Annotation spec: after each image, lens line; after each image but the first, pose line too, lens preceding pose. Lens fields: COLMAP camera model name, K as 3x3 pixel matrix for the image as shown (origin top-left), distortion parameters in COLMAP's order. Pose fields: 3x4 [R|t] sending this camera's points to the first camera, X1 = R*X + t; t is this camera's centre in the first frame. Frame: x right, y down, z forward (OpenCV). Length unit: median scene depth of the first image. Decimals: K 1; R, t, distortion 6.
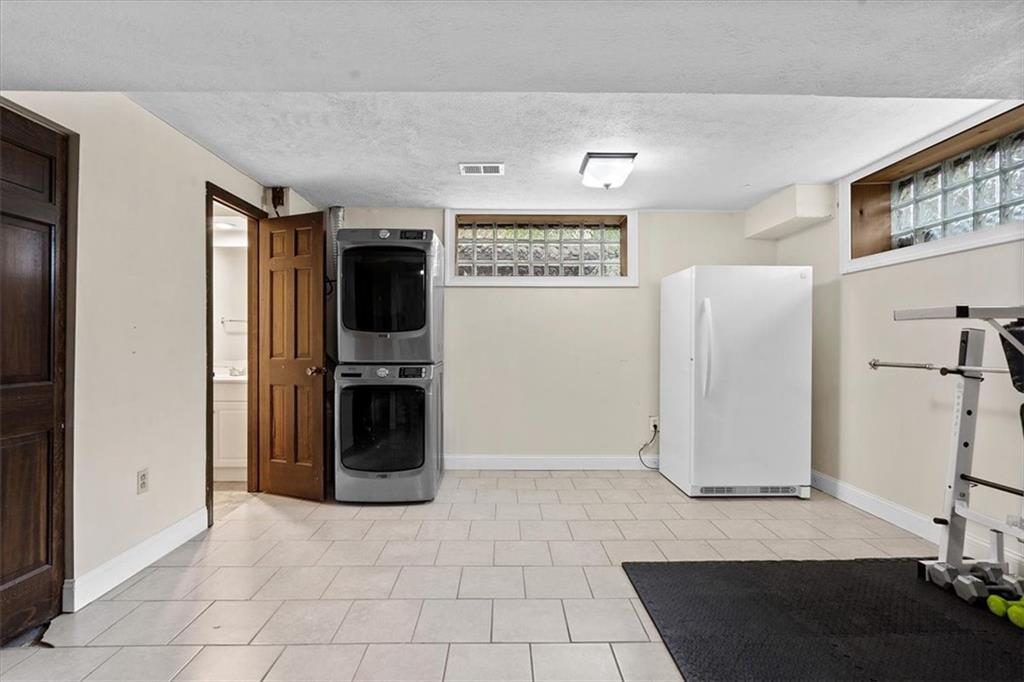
lens RADIAL K [[467.0, 0, 511.0], [0, 467.0, 343.7], [0, 0, 1]] dist [-0.003113, -0.000346]
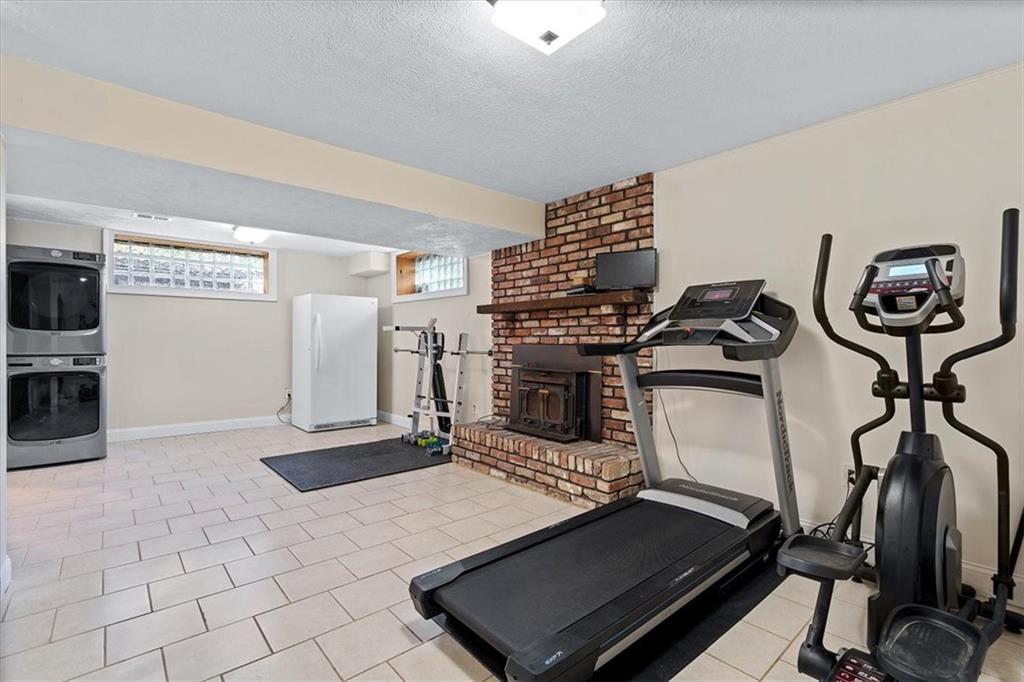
lens RADIAL K [[467.0, 0, 512.7], [0, 467.0, 342.6], [0, 0, 1]] dist [-0.003113, -0.000346]
pose [[0.764271, -0.001347, 0.644894, -0.135564], [-0.003204, 0.999978, 0.005886, -0.003121], [-0.644888, -0.006565, 0.764249, -0.761810]]
